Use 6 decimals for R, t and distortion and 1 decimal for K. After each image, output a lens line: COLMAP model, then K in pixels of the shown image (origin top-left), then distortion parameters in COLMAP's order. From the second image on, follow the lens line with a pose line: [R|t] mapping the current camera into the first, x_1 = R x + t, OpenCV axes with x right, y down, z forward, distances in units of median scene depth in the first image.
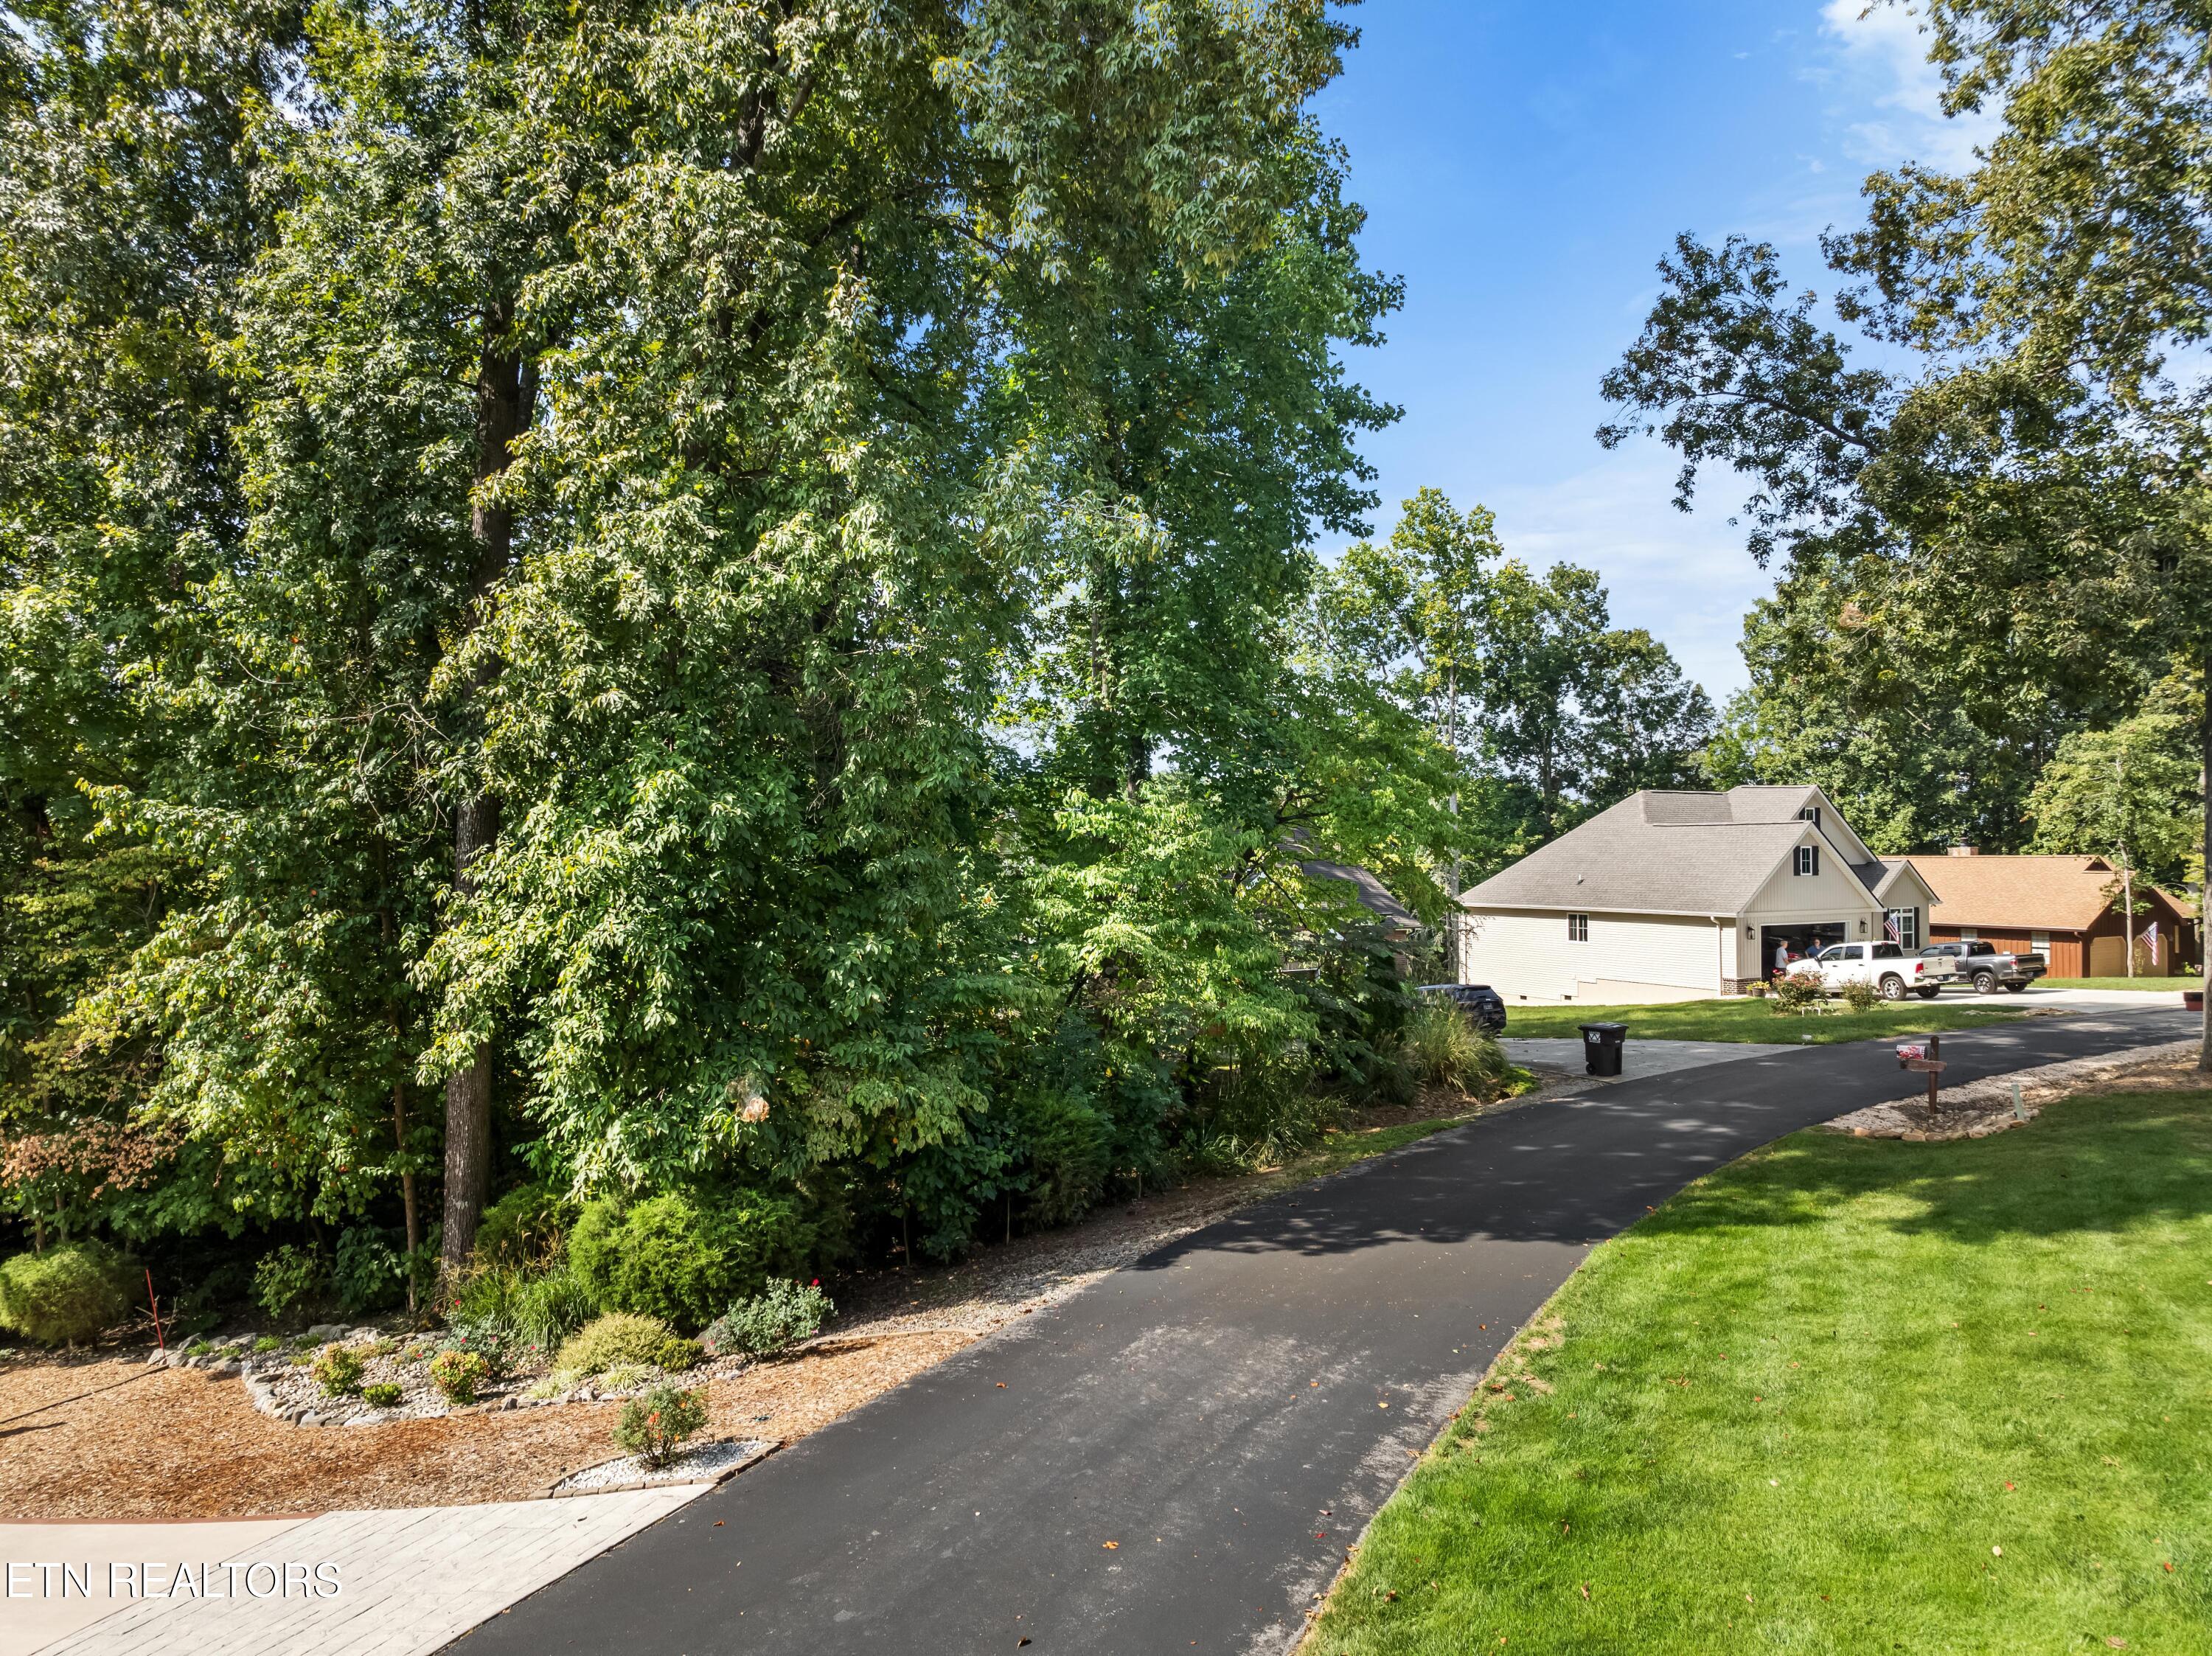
lens RADIAL K [[1483.7, 0, 1104.9], [0, 1483.7, 760.9], [0, 0, 1]] dist [-0.010013, -0.001524]
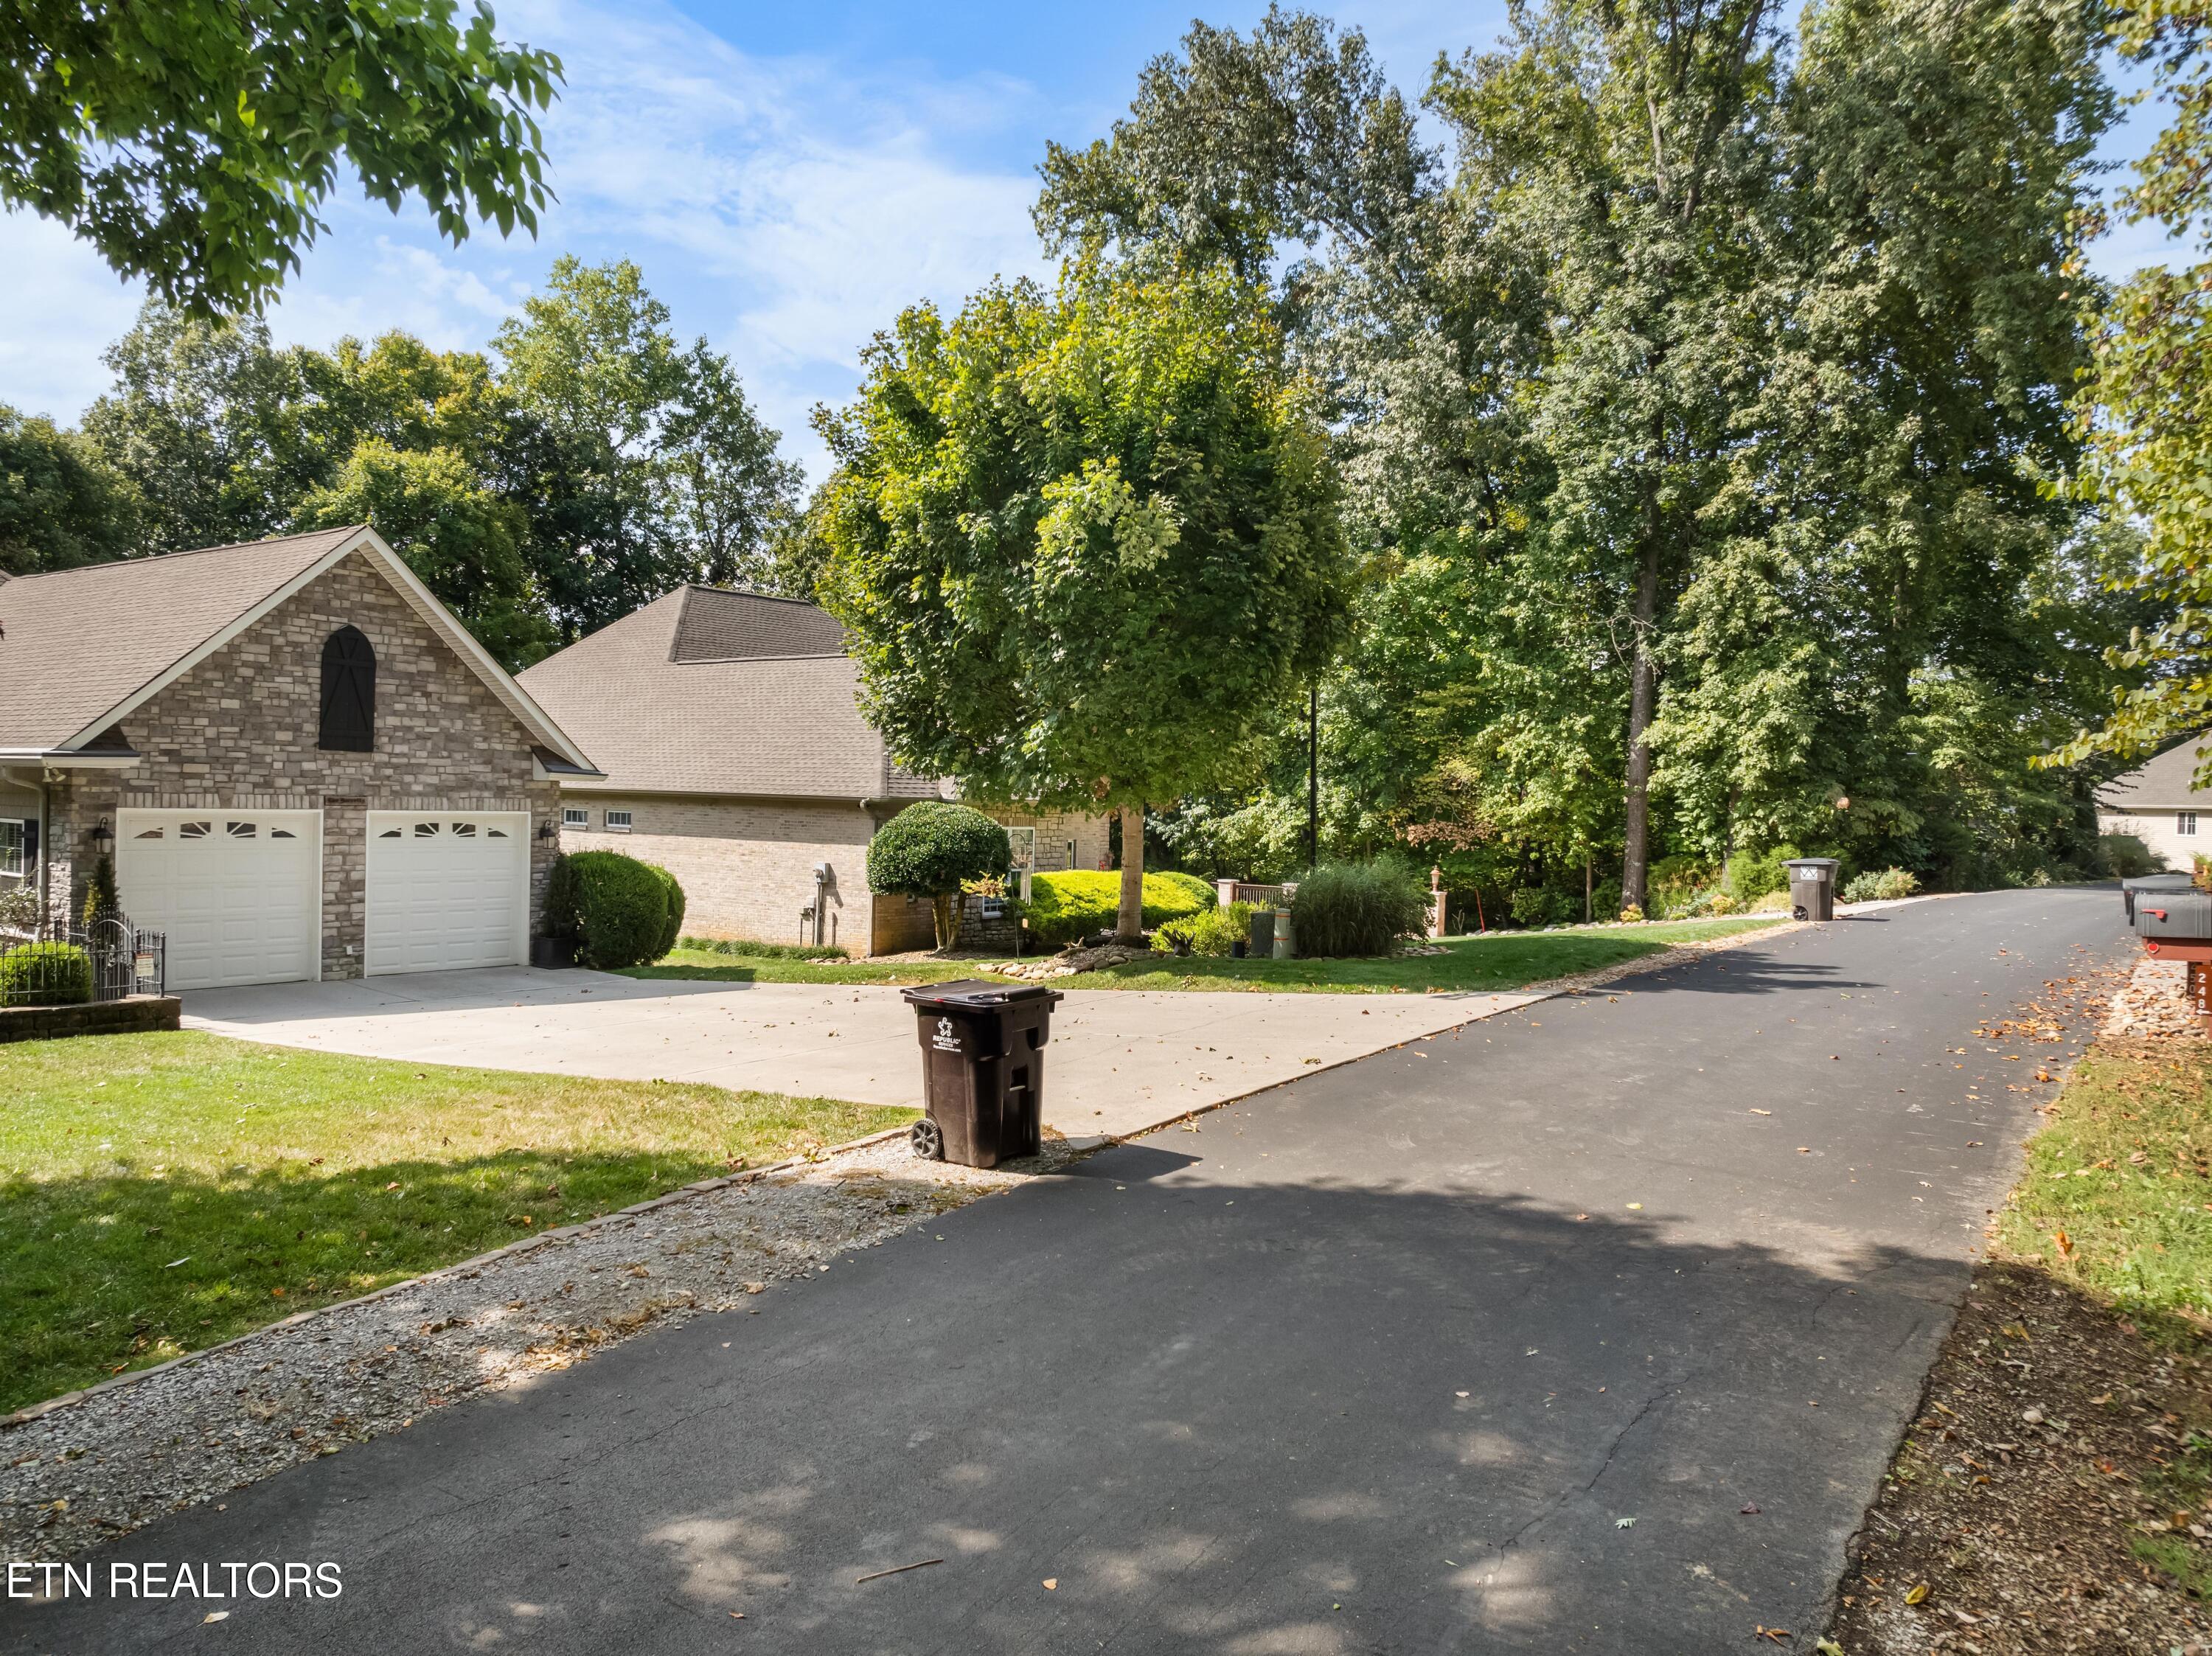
lens RADIAL K [[1541.3, 0, 1106.8], [0, 1541.3, 766.0], [0, 0, 1]] dist [-0.048984, -0.000782]
pose [[0.961083, 0.028094, -0.274828, -0.220705], [-0.017279, 0.998981, 0.041695, 0.035978], [0.275720, -0.035324, 0.960589, -0.478002]]
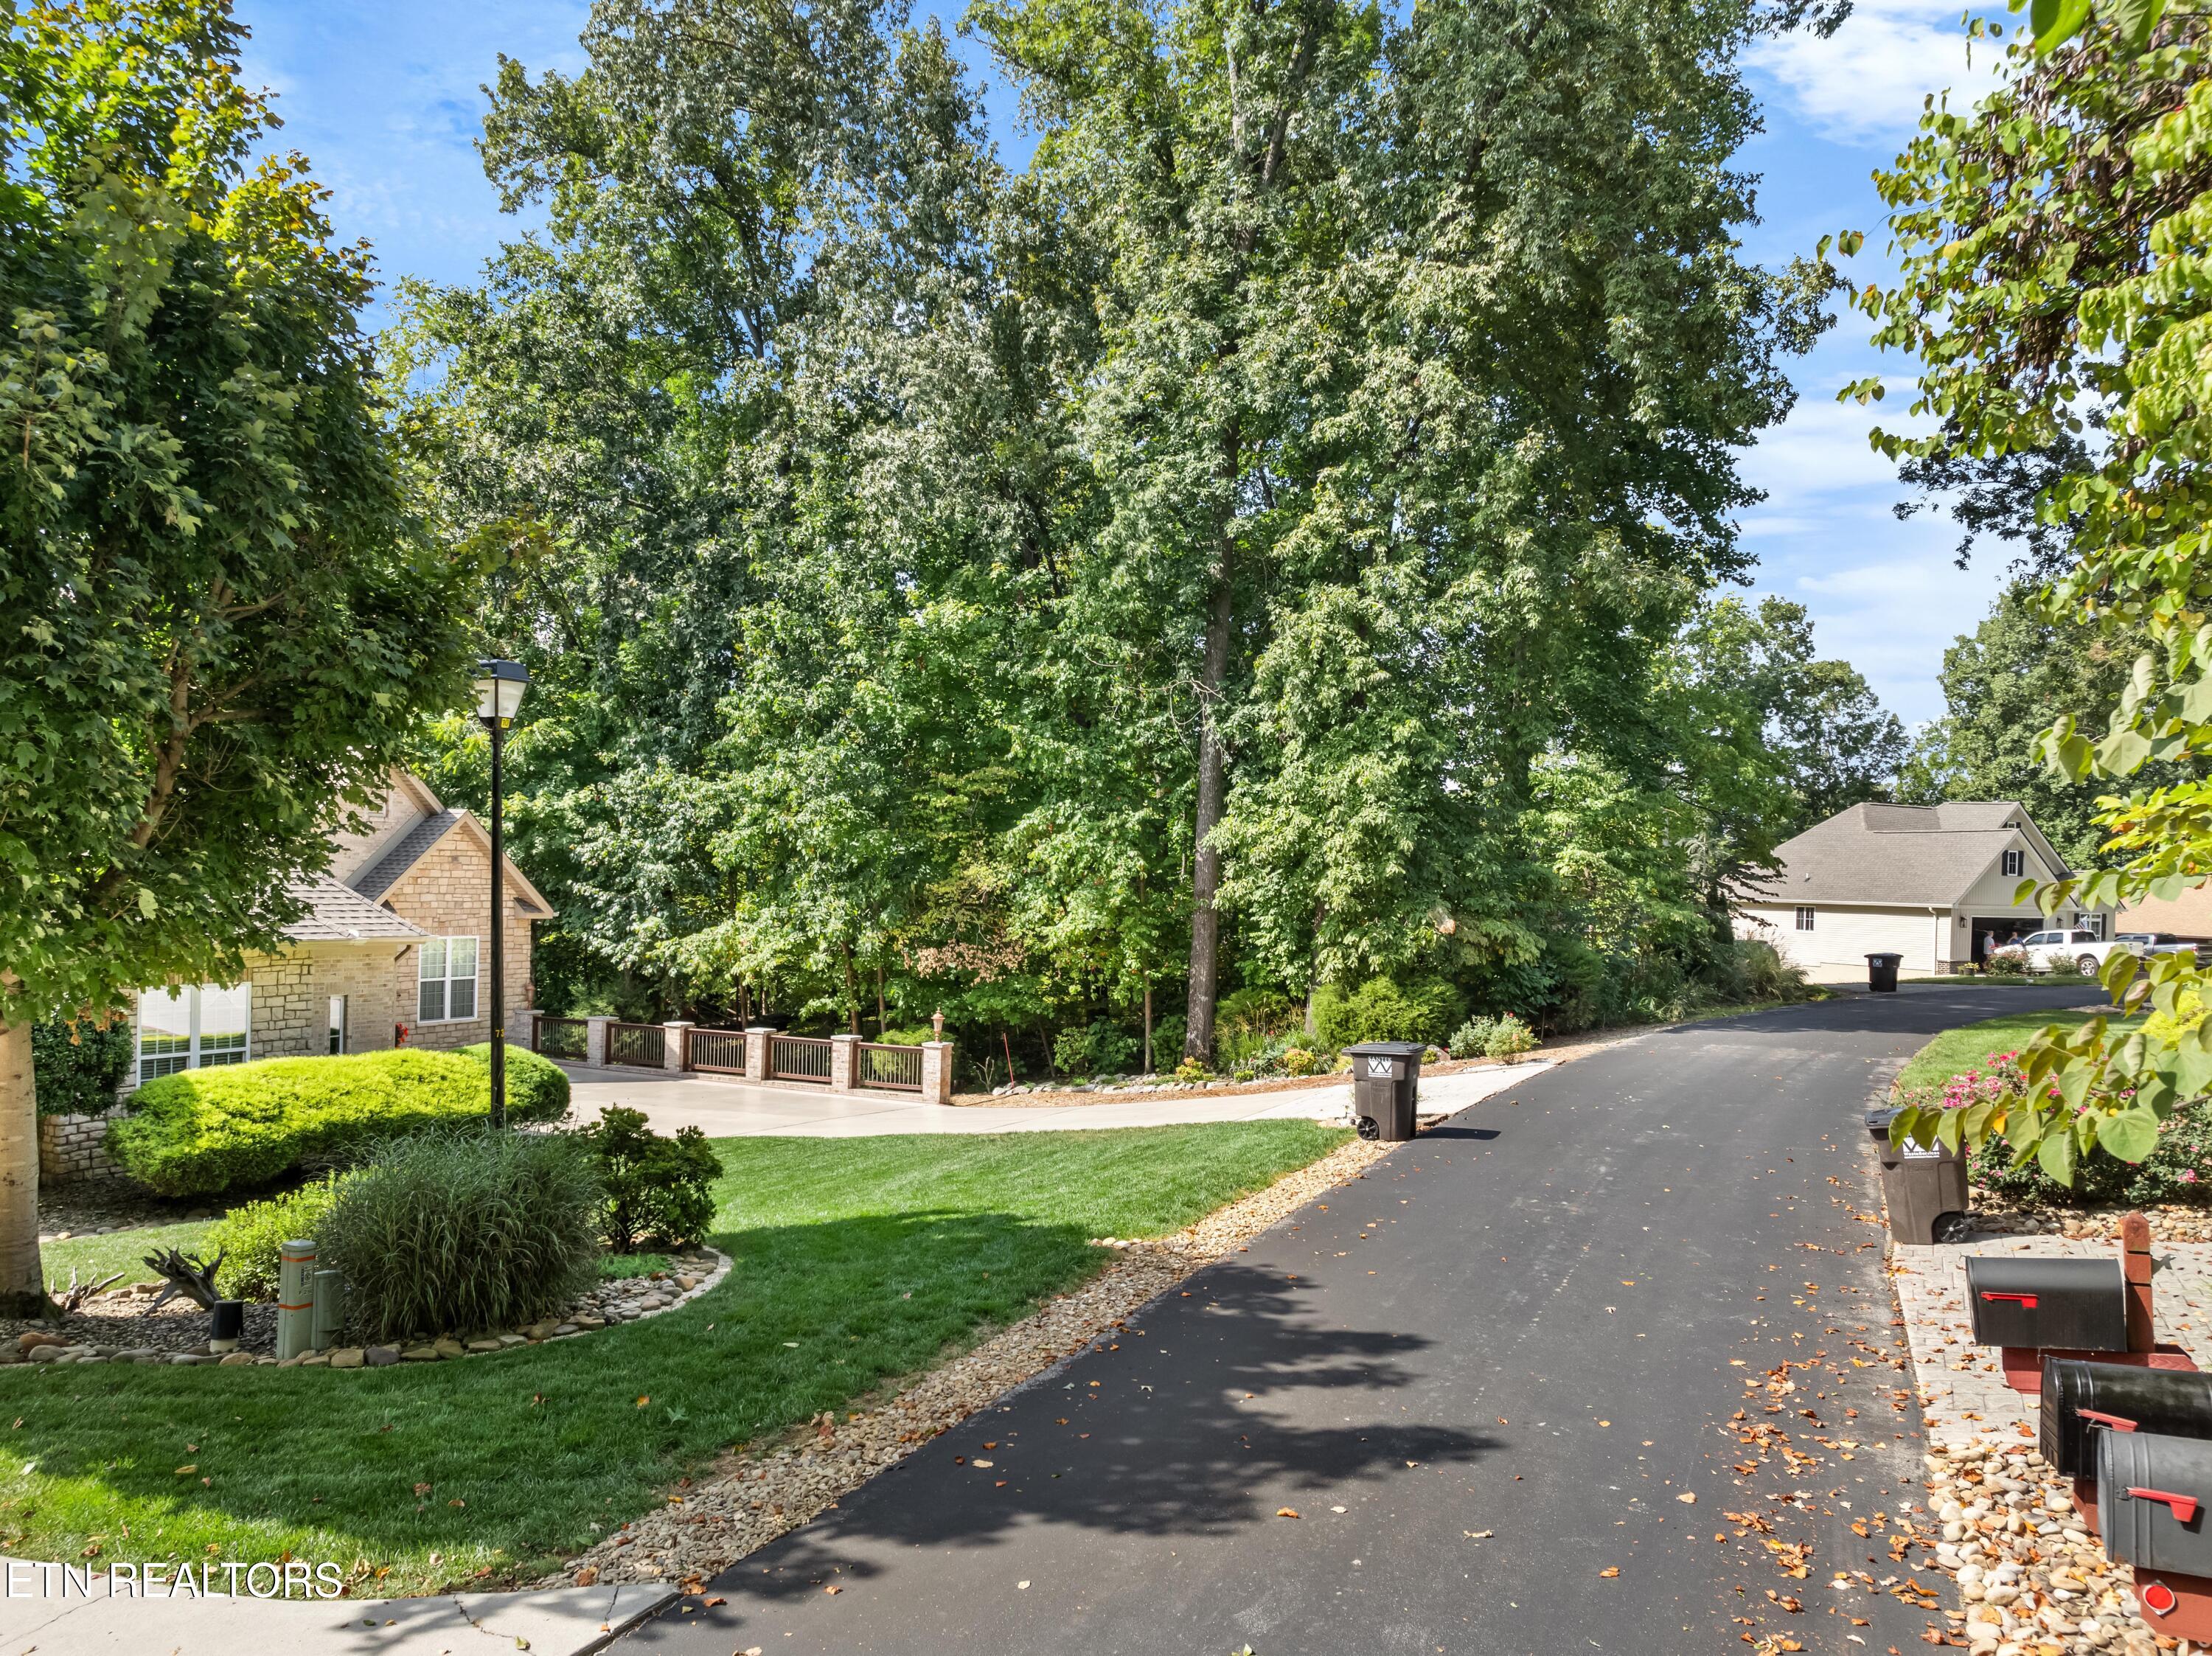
lens RADIAL K [[1560.5, 0, 1104.4], [0, 1560.5, 821.9], [0, 0, 1]] dist [-0.051525, 0.022257]
pose [[0.997501, 0.031479, -0.063255, -0.173955], [-0.029949, 0.999239, 0.024990, 0.028358], [0.063994, -0.023033, 0.997684, -0.265398]]
